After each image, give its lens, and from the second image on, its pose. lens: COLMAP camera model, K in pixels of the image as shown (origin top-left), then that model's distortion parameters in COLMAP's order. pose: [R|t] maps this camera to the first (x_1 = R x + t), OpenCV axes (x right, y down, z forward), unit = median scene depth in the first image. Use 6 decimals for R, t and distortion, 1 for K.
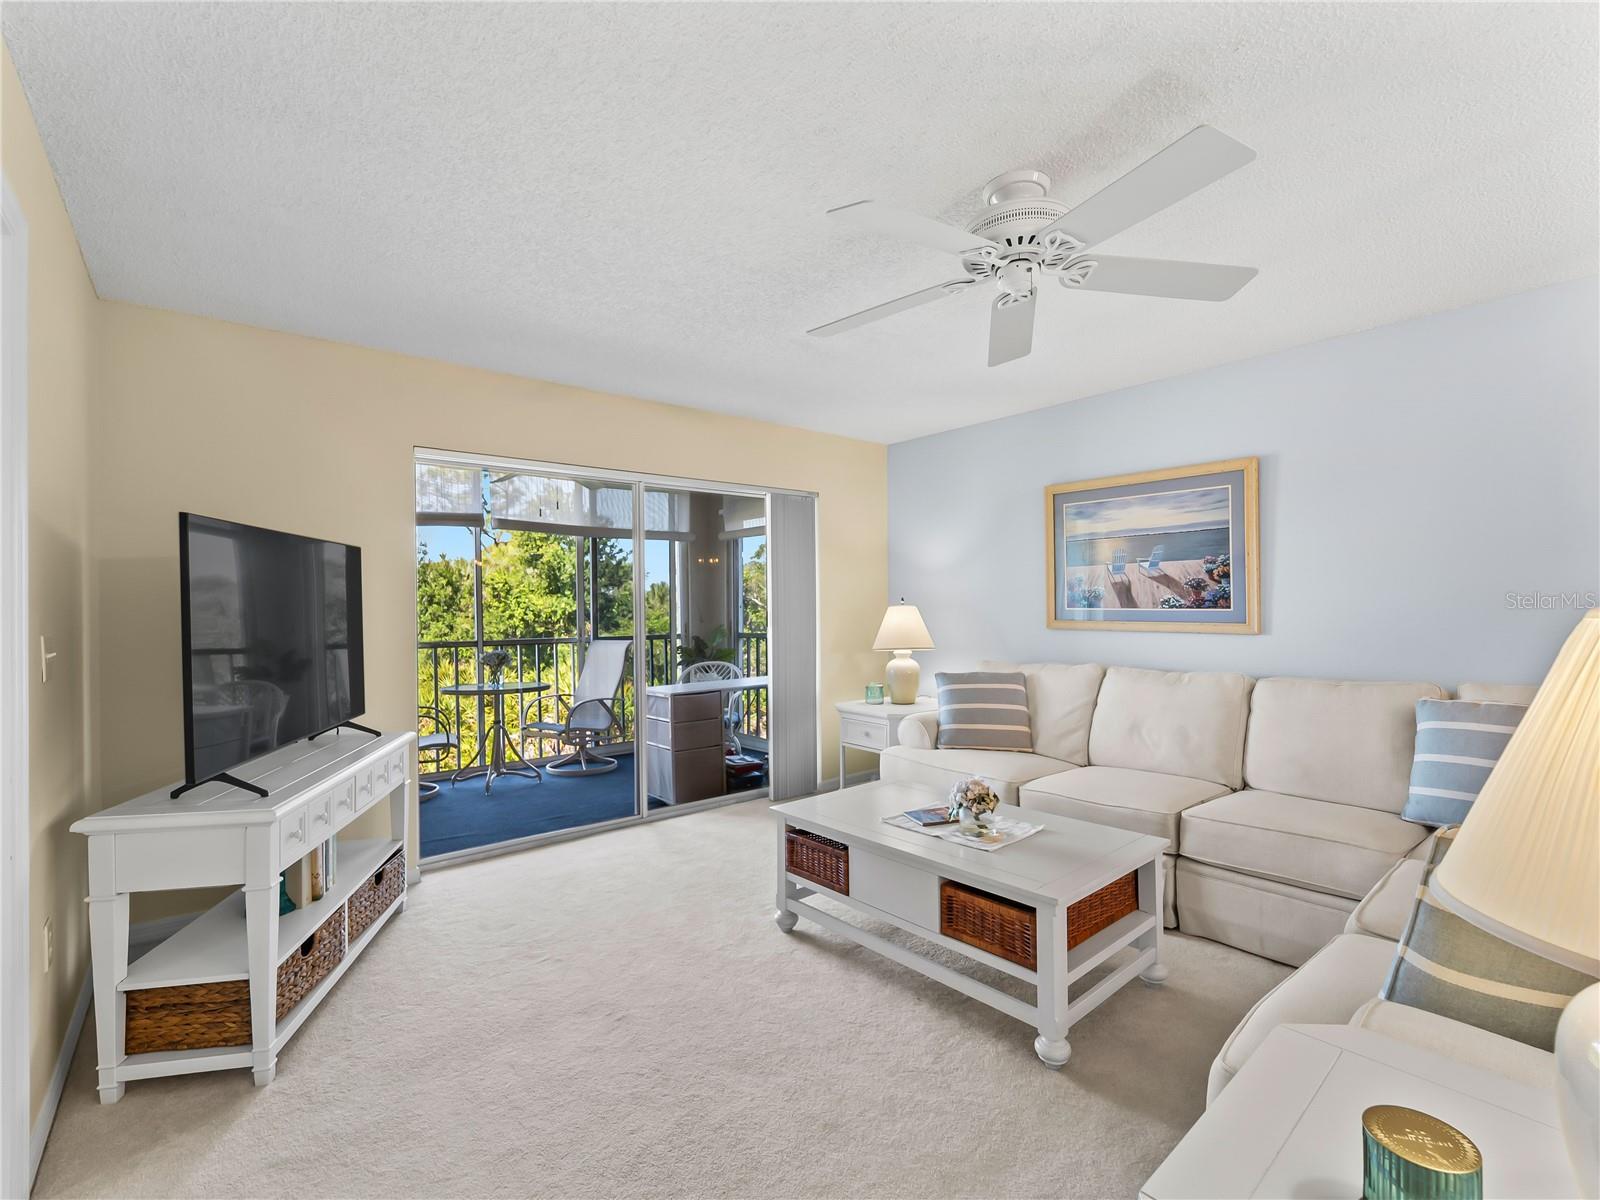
lens RADIAL K [[747.9, 0, 800.0], [0, 747.9, 600.0], [0, 0, 1]] dist [-0.002342, -0.000508]
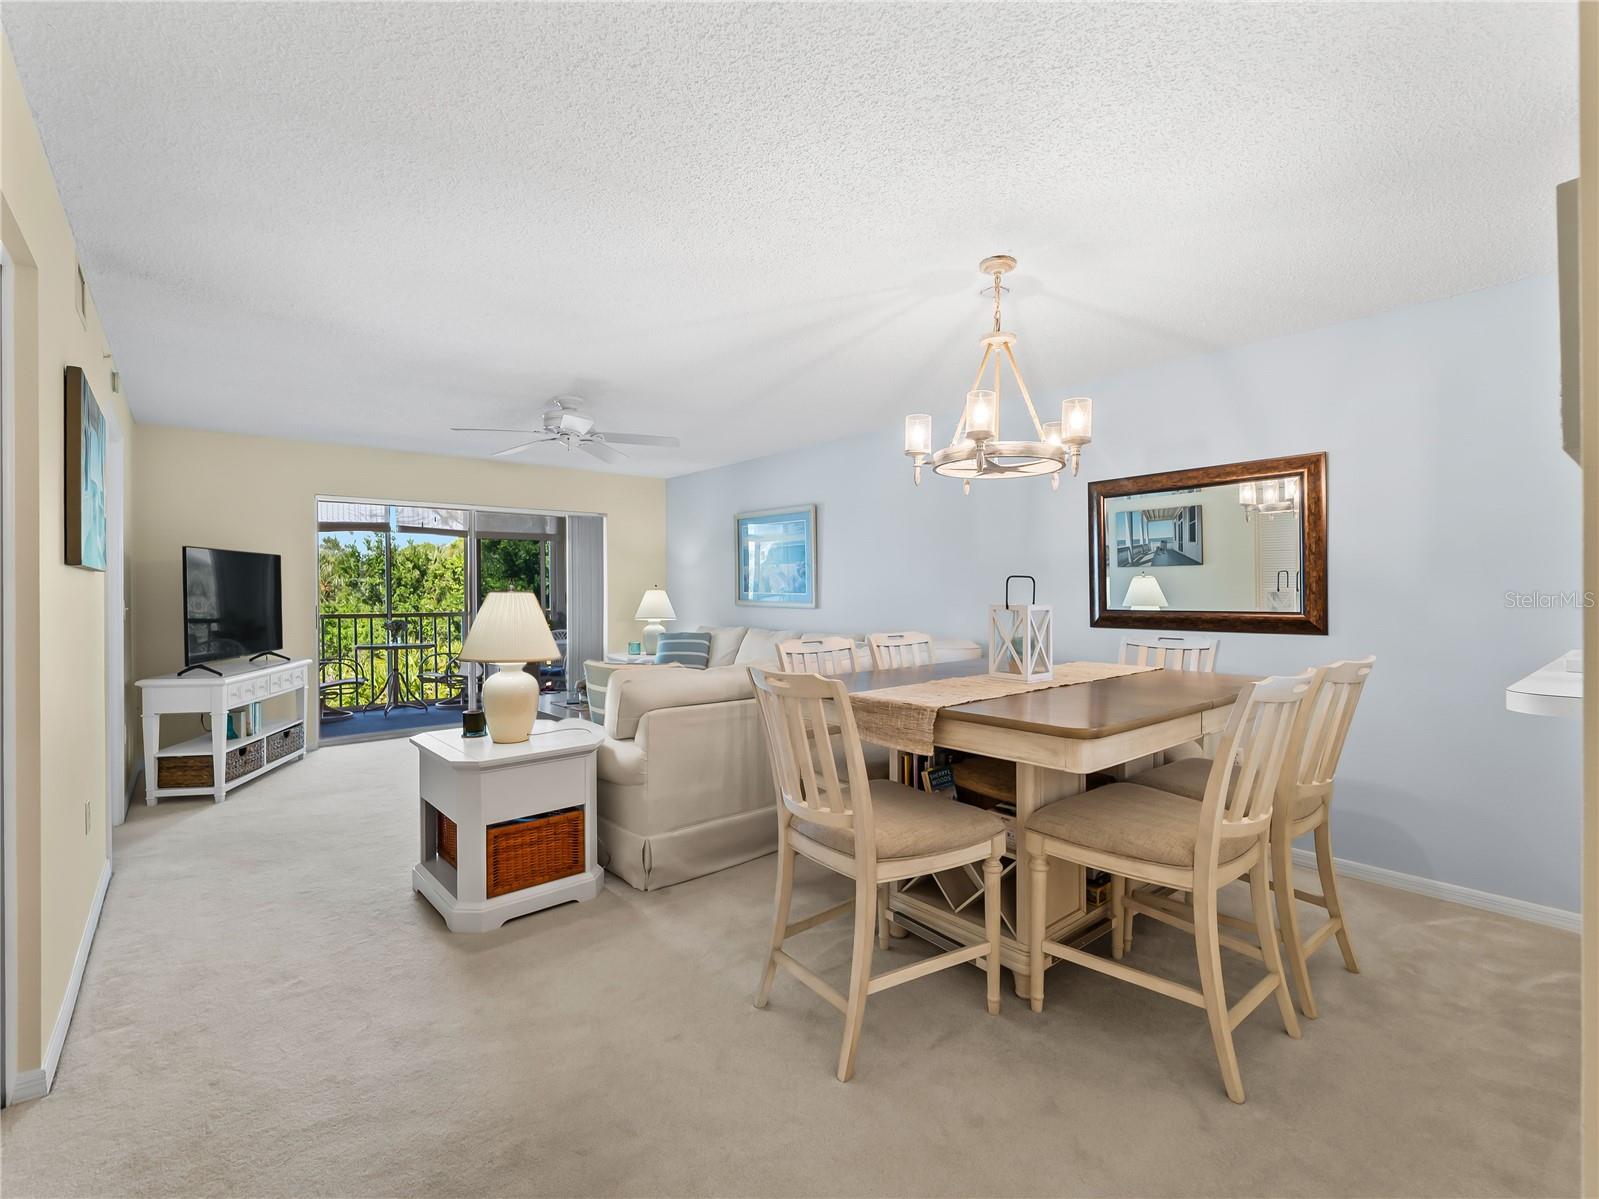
lens RADIAL K [[775.8, 0, 808.2], [0, 775.8, 584.5], [0, 0, 1]] dist [-0.000035, -0.000577]
pose [[0.999979, 0.005751, 0.002939, 0.654065], [-0.005755, 0.999983, 0.001047, -0.011255], [-0.002933, -0.001064, 0.999995, -0.839633]]
